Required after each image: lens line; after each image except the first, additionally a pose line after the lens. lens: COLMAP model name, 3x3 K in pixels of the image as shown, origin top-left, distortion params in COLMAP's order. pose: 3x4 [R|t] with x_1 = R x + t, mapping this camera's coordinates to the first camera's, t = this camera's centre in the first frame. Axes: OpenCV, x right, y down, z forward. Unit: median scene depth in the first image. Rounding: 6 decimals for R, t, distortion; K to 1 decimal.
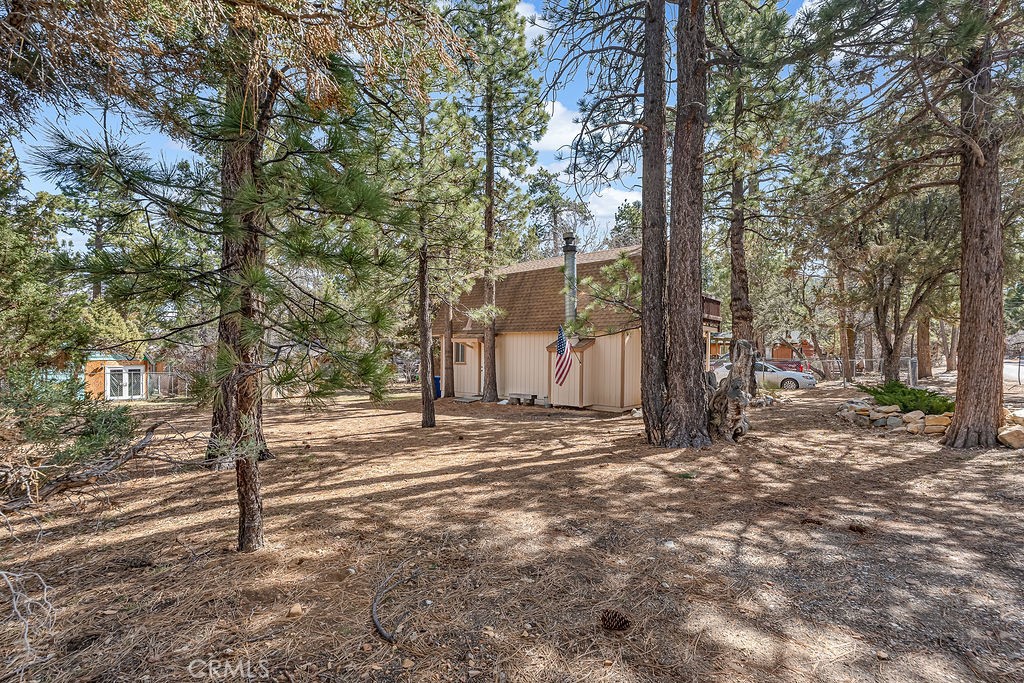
lens RADIAL K [[449.5, 0, 511.3], [0, 449.5, 402.7], [0, 0, 1]] dist [-0.001073, -0.000115]
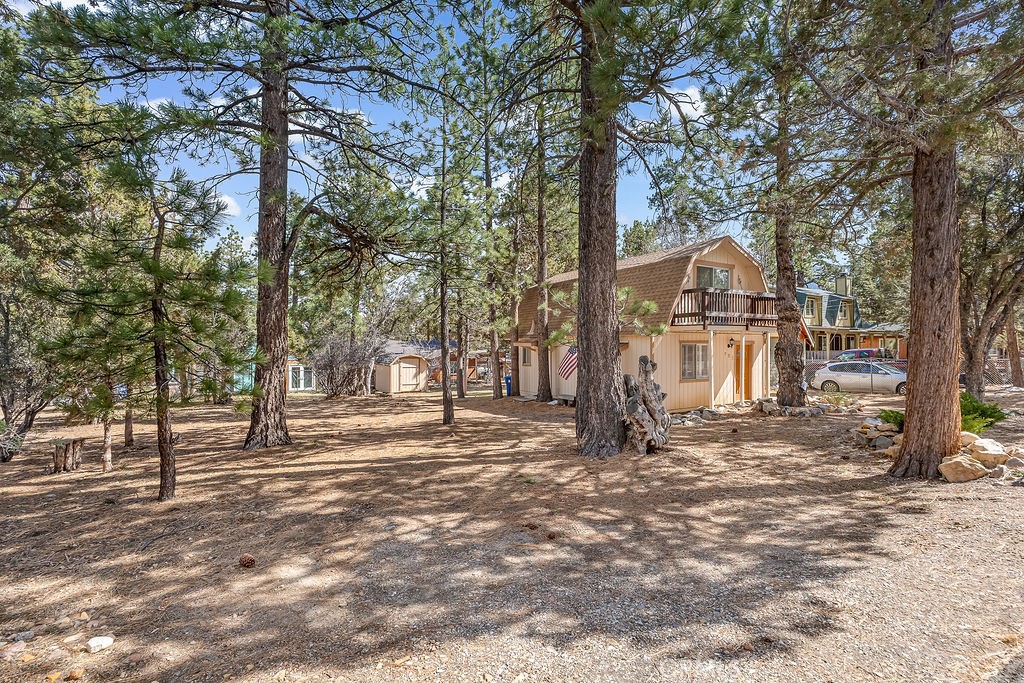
lens RADIAL K [[449.5, 0, 511.3], [0, 449.5, 402.7], [0, 0, 1]] dist [-0.001073, -0.000115]
pose [[0.941989, 0.029889, -0.334311, 0.340218], [-0.025122, 0.999512, 0.018575, -0.025106], [0.334703, -0.009098, 0.942280, -0.051156]]
